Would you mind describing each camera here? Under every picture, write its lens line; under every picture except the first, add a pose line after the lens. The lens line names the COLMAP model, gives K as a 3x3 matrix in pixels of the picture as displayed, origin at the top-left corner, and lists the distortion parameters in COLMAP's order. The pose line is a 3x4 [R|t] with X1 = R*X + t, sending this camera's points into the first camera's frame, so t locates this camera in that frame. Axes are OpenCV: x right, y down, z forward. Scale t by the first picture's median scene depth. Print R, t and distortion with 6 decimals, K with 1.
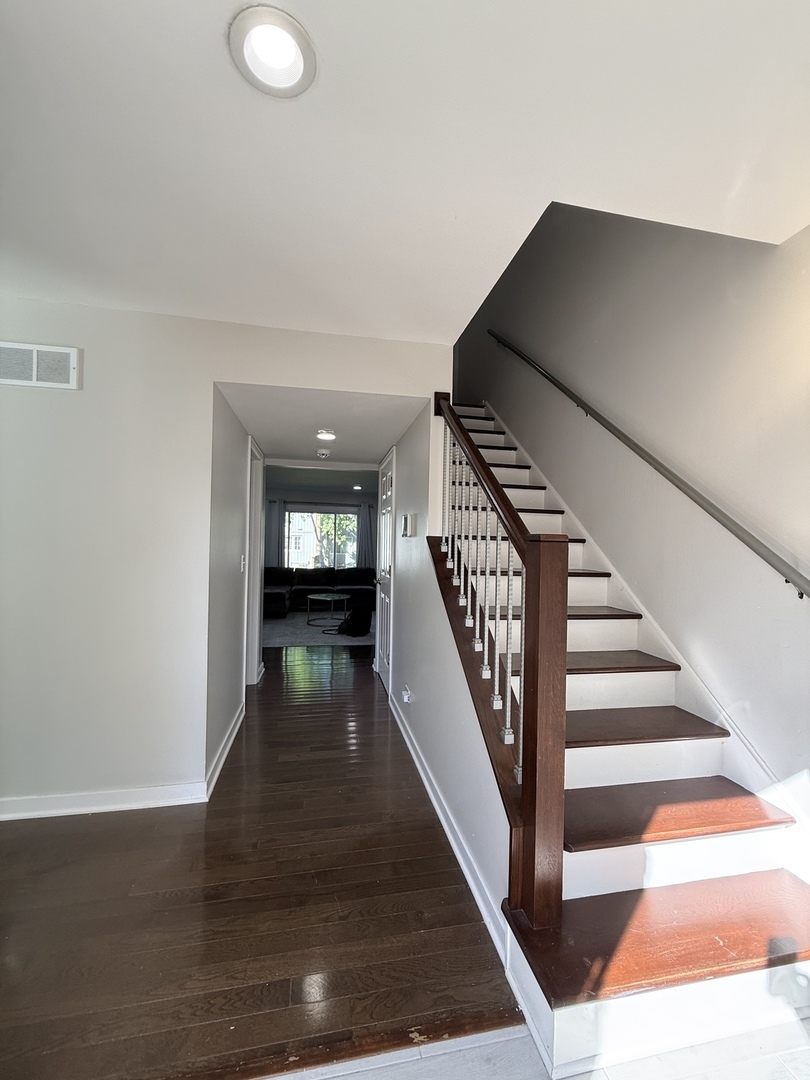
lens RADIAL K [[431.4, 0, 403.4], [0, 431.4, 540.7], [0, 0, 1]] dist [-0.000380, 0.000334]
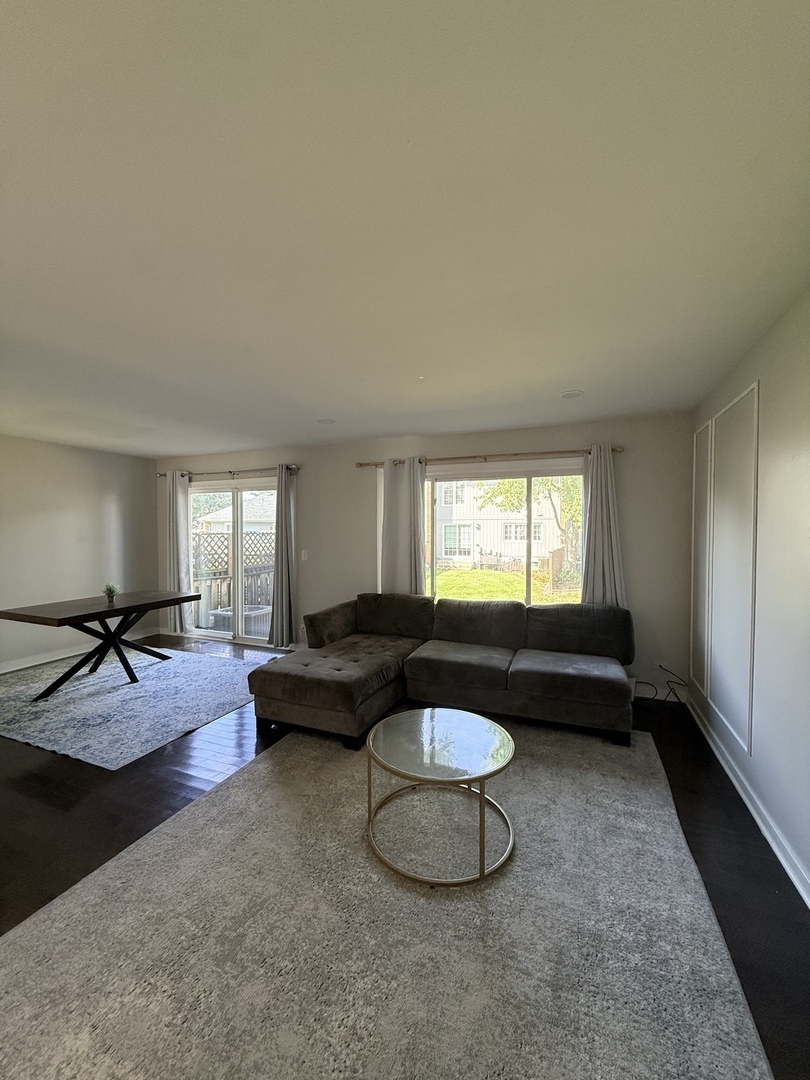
lens RADIAL K [[431.4, 0, 400.3], [0, 431.4, 538.4], [0, 0, 1]] dist [-0.000380, 0.000334]
pose [[0.830716, -0.003012, -0.556689, -0.023928], [0.017228, 0.999645, 0.020301, -0.011733], [0.556430, -0.026455, 0.830473, 0.571510]]
